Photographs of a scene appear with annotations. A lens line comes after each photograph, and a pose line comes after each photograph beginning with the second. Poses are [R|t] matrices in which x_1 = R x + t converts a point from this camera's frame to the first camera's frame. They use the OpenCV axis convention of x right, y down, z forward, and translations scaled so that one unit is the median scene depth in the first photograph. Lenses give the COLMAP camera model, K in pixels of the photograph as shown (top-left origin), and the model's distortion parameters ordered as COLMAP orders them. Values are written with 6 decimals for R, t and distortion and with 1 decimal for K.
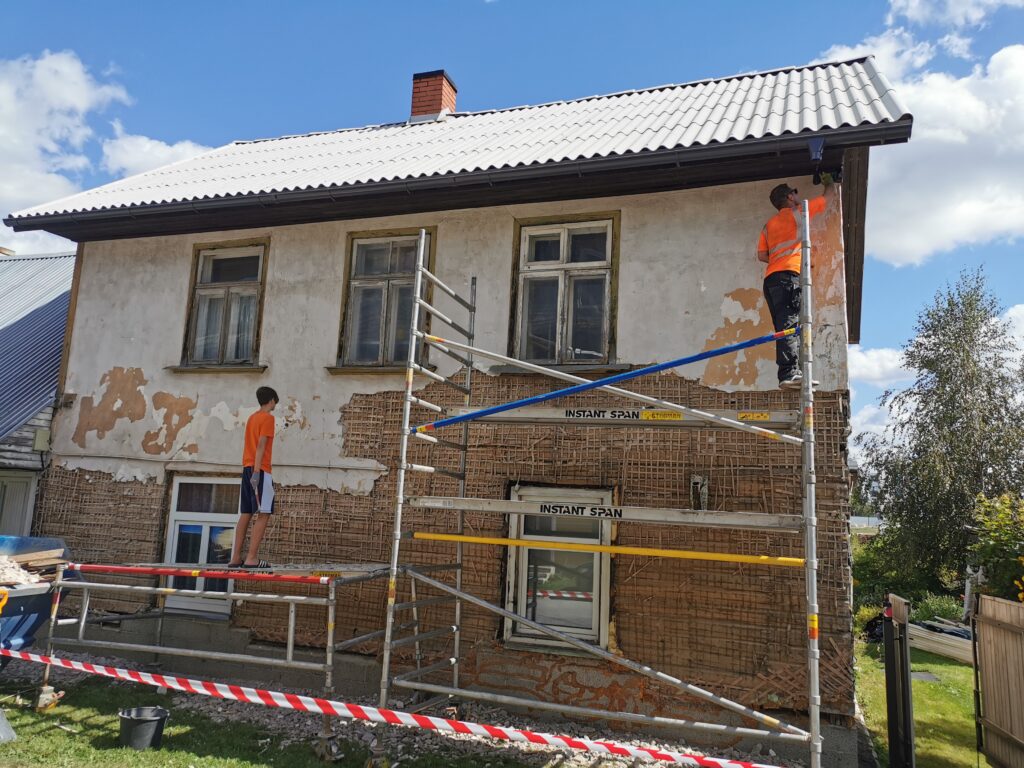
lens RADIAL K [[770.9, 0, 510.4], [0, 770.9, 381.4], [0, 0, 1]] dist [0.041361, 0.001866]
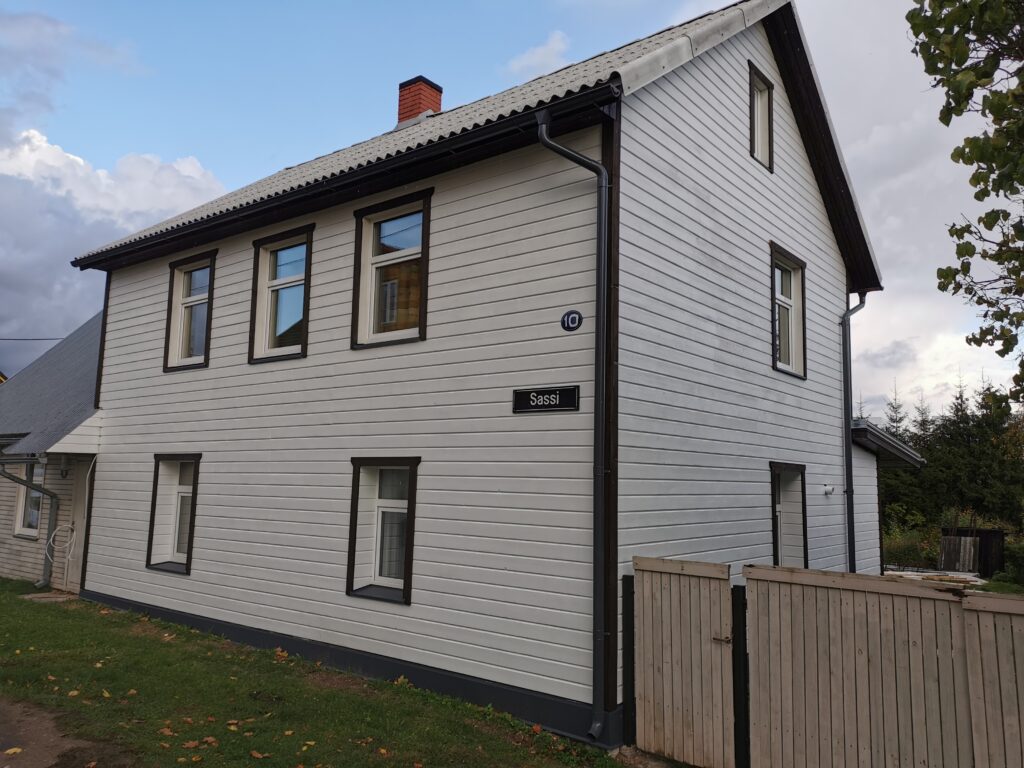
lens RADIAL K [[798.8, 0, 512.9], [0, 798.8, 384.9], [0, 0, 1]] dist [0.034046, -0.004687]
pose [[0.943423, -0.055573, -0.326903, 0.469188], [0.061479, 0.998078, 0.007754, 0.029698], [0.325843, -0.027413, 0.945026, -0.019126]]
